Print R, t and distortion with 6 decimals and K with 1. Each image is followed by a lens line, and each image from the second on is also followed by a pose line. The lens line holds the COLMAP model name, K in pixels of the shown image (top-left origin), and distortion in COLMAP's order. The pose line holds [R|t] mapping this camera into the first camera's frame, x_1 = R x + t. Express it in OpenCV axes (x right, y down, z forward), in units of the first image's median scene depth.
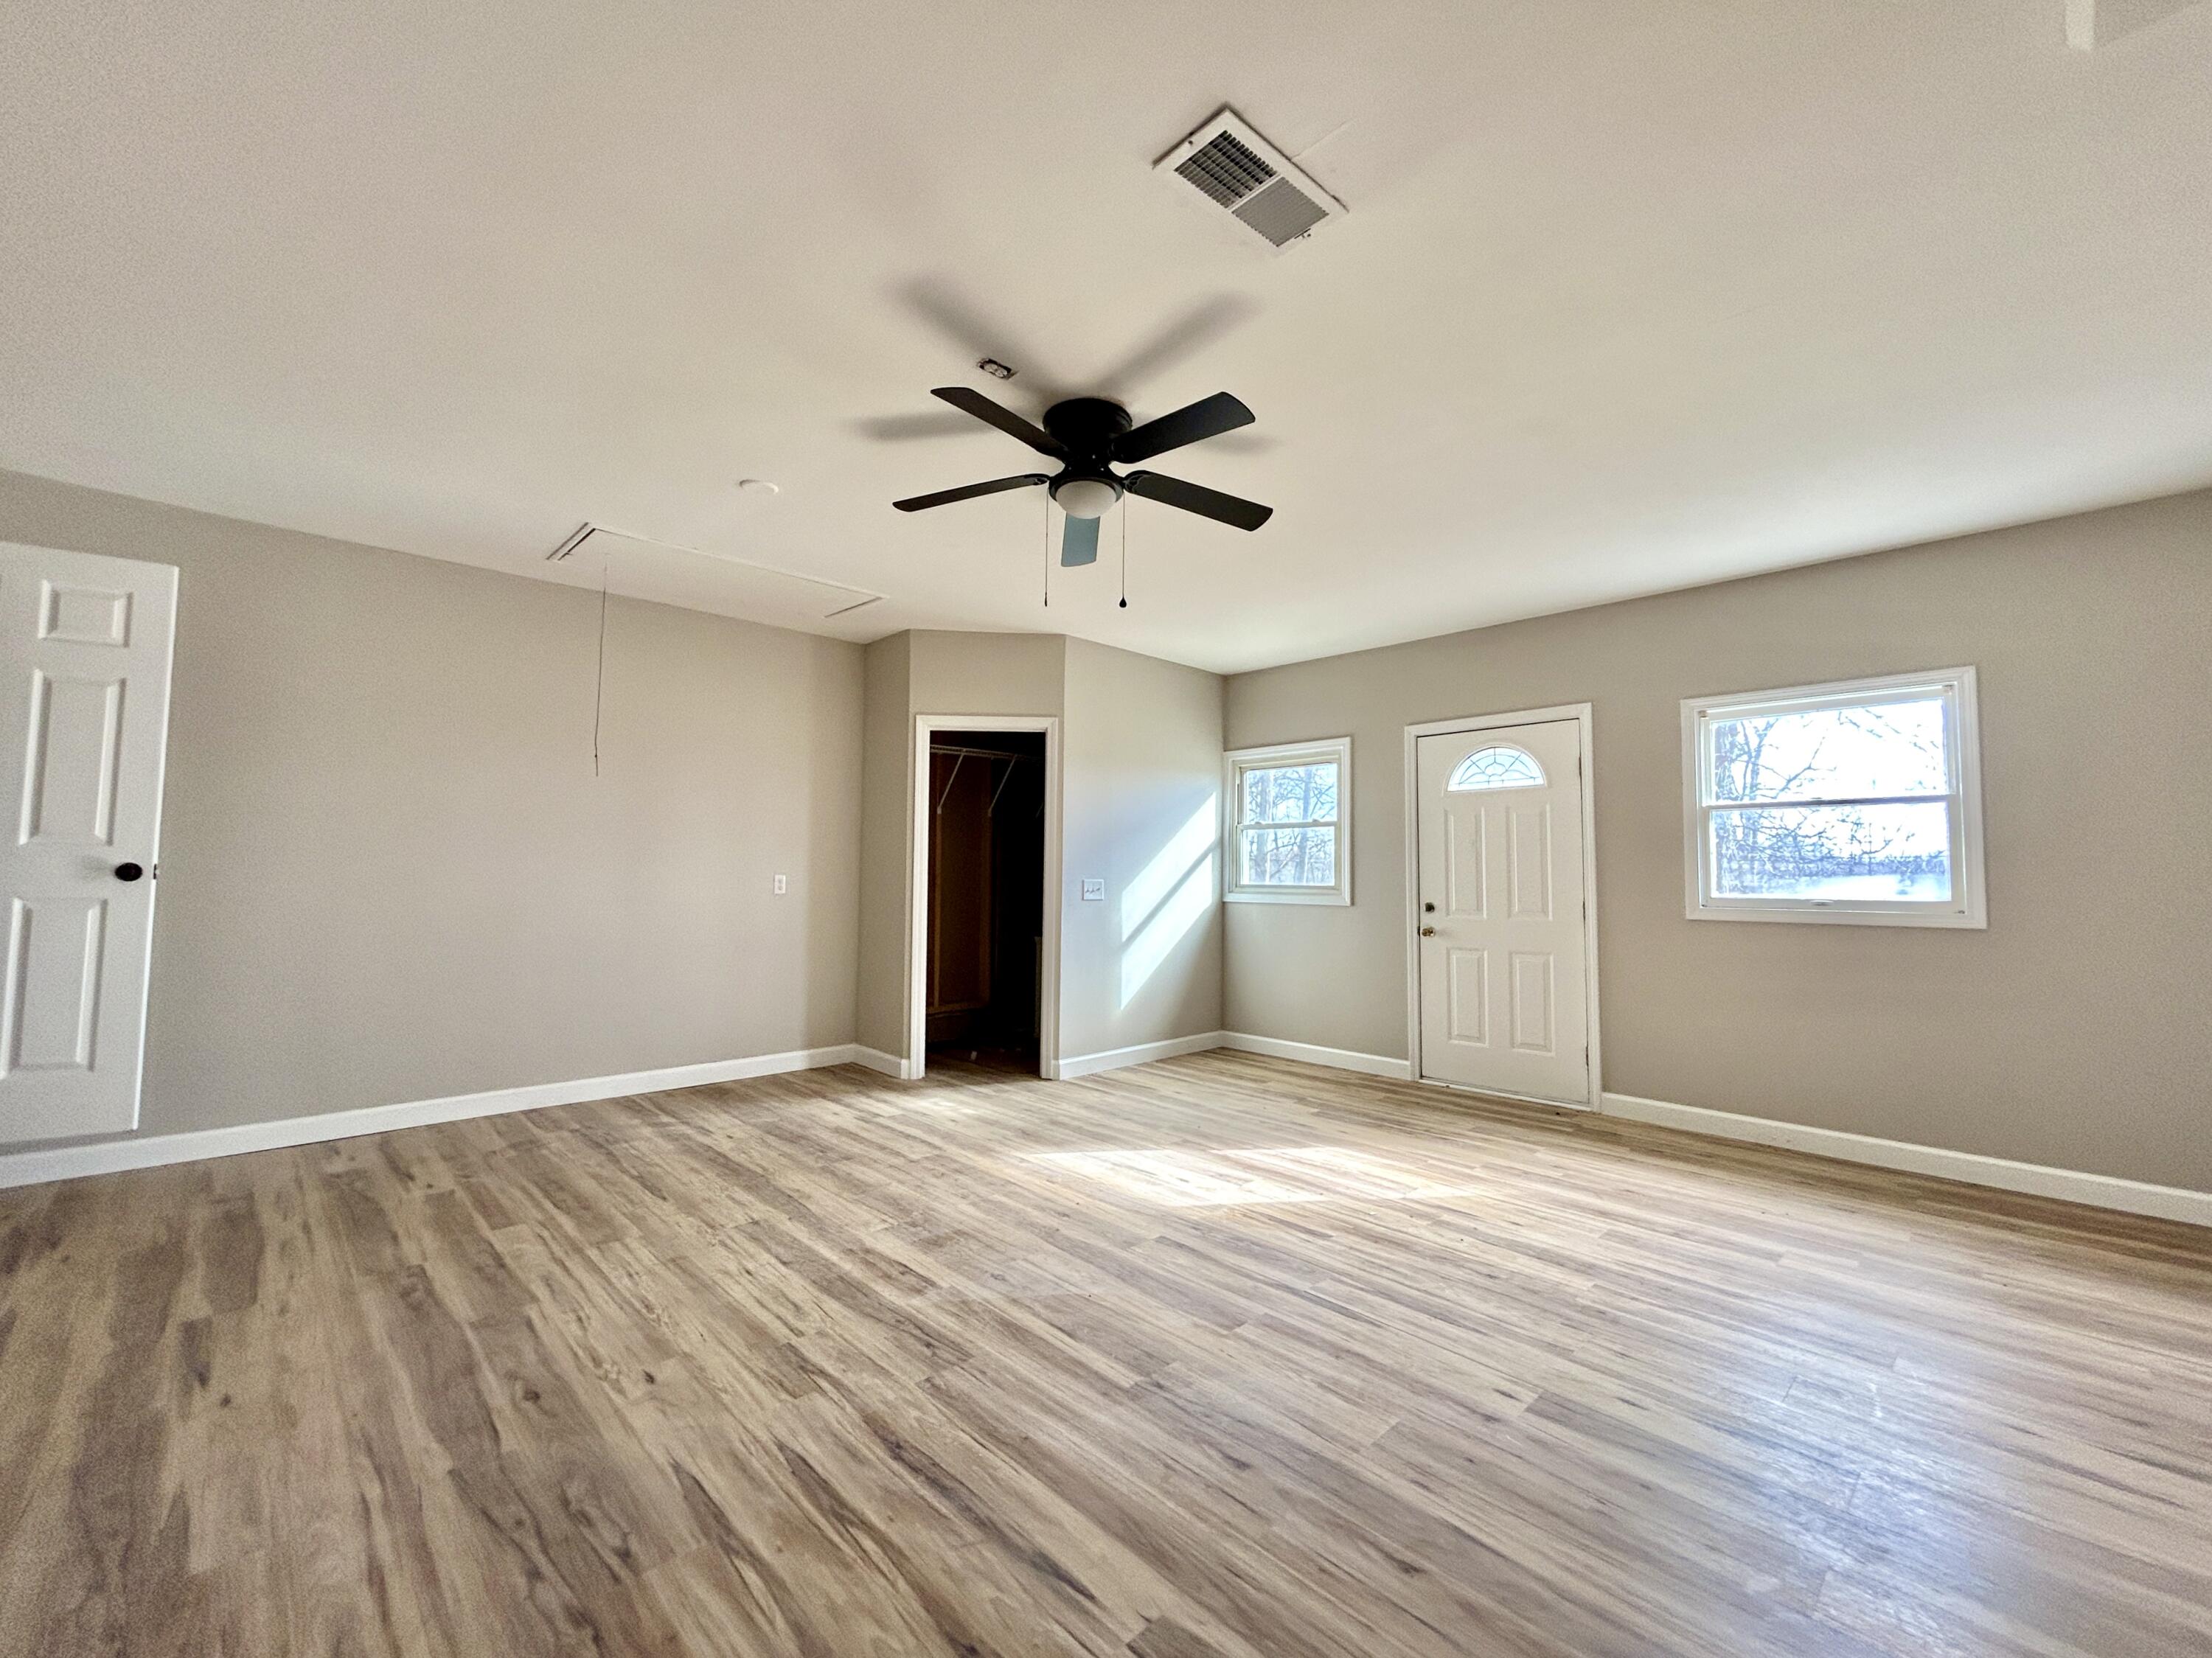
lens RADIAL K [[911.7, 0, 1096.4], [0, 911.7, 819.7], [0, 0, 1]] dist [-0.001488, -0.000237]
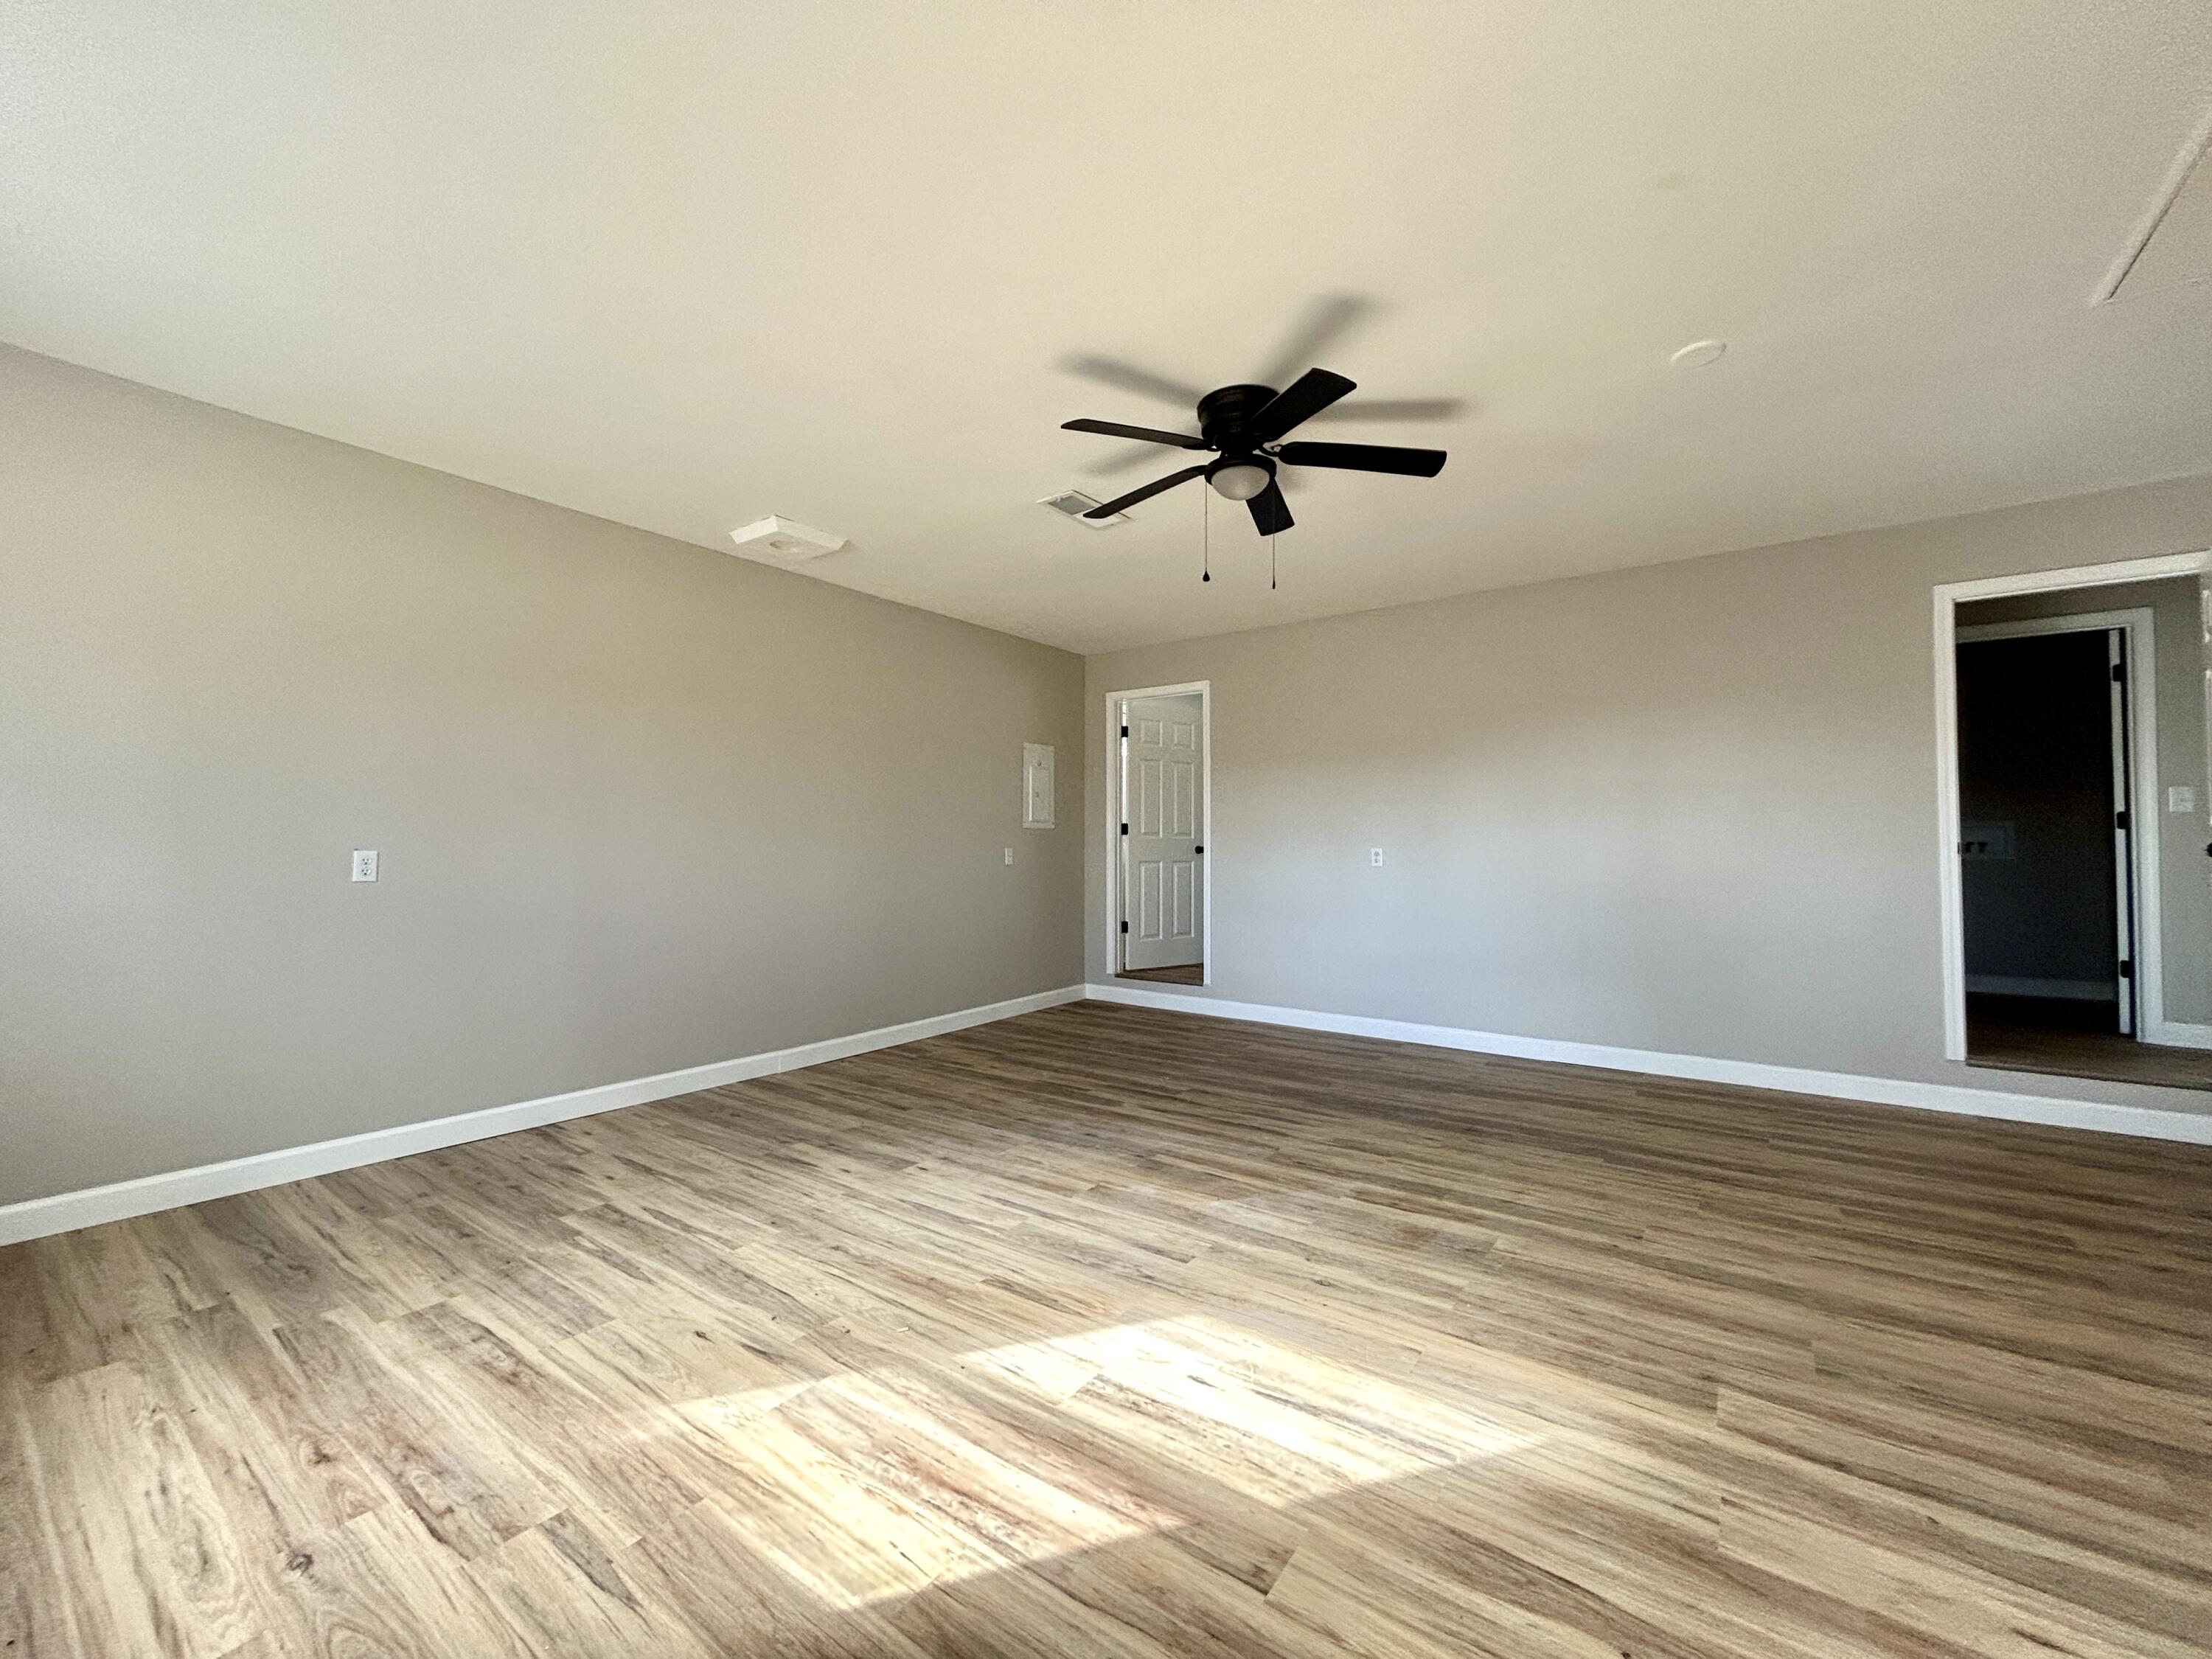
lens RADIAL K [[889.5, 0, 1098.7], [0, 889.5, 825.9], [0, 0, 1]] dist [-0.002297, 0.002601]
pose [[-0.984048, -0.017118, -0.177079, 0.335879], [-0.001210, 0.995981, -0.089556, 0.140141], [0.177900, -0.087913, -0.980114, 2.021940]]
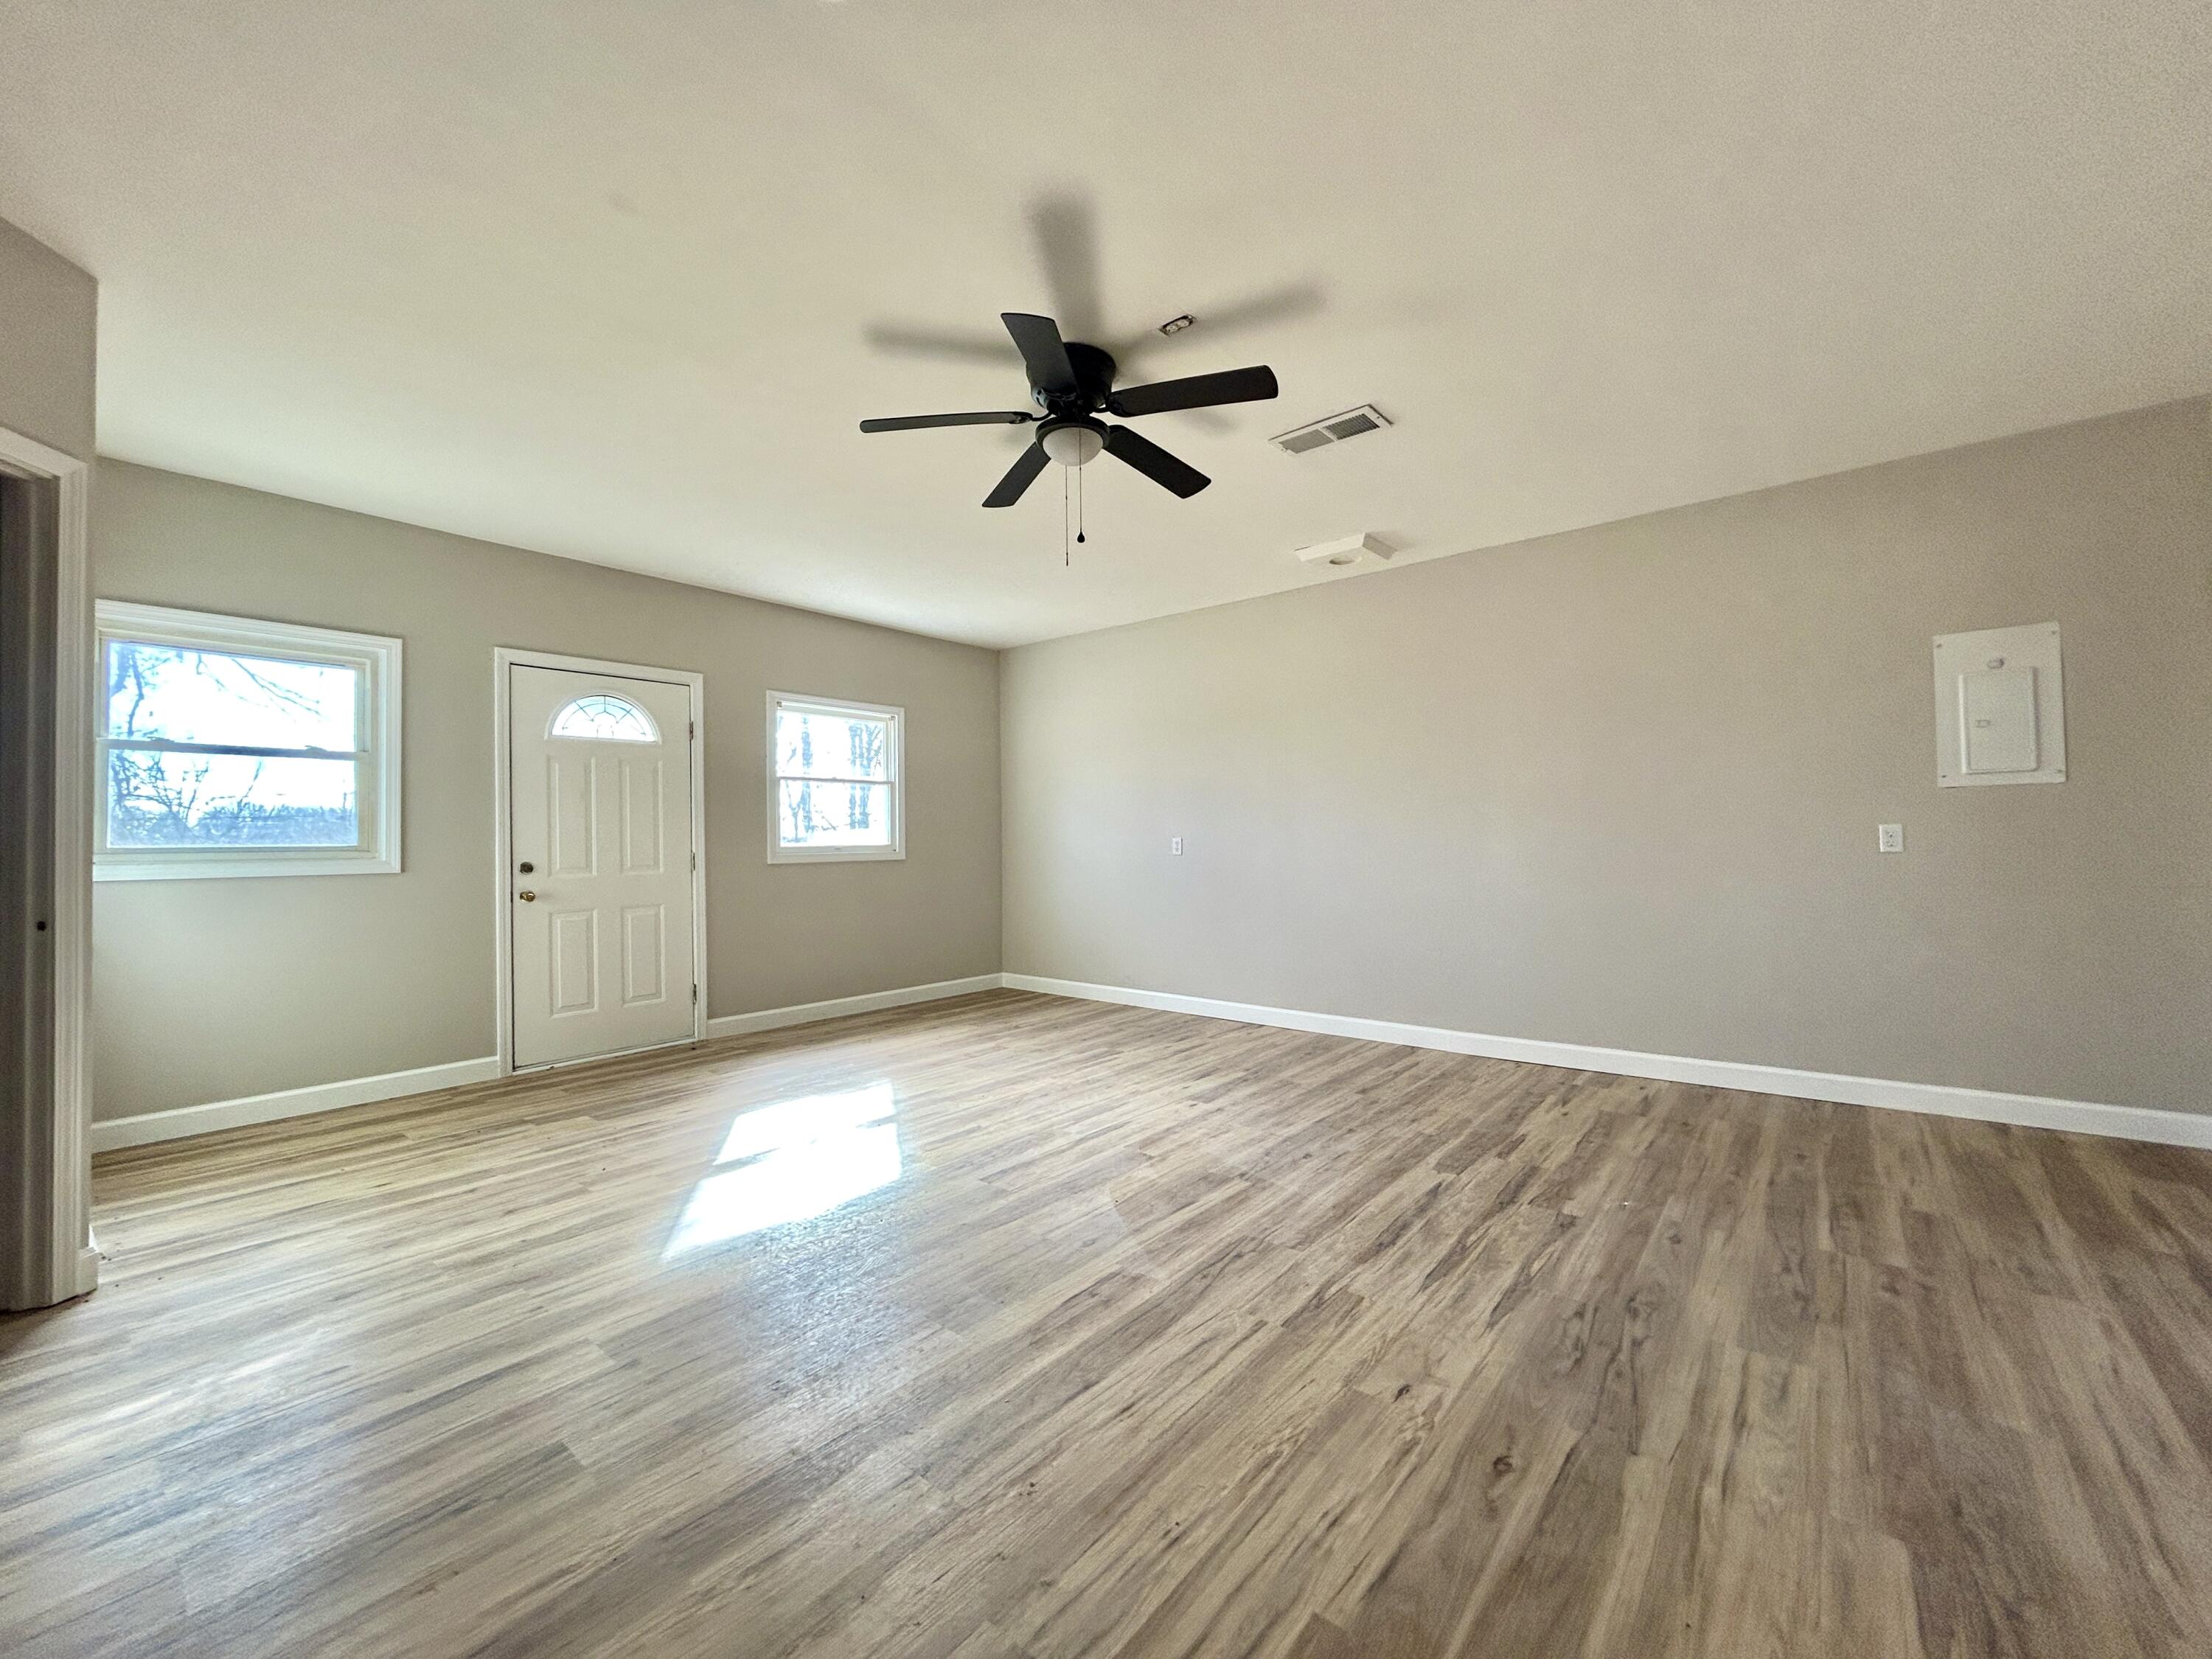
lens RADIAL K [[889.5, 0, 1098.7], [0, 889.5, 825.9], [0, 0, 1]] dist [-0.002297, 0.002601]
pose [[-0.119434, 0.007512, 0.992814, -1.023962], [-0.052674, 0.998515, -0.013891, 0.078792], [-0.991444, -0.053954, -0.118861, 1.113903]]
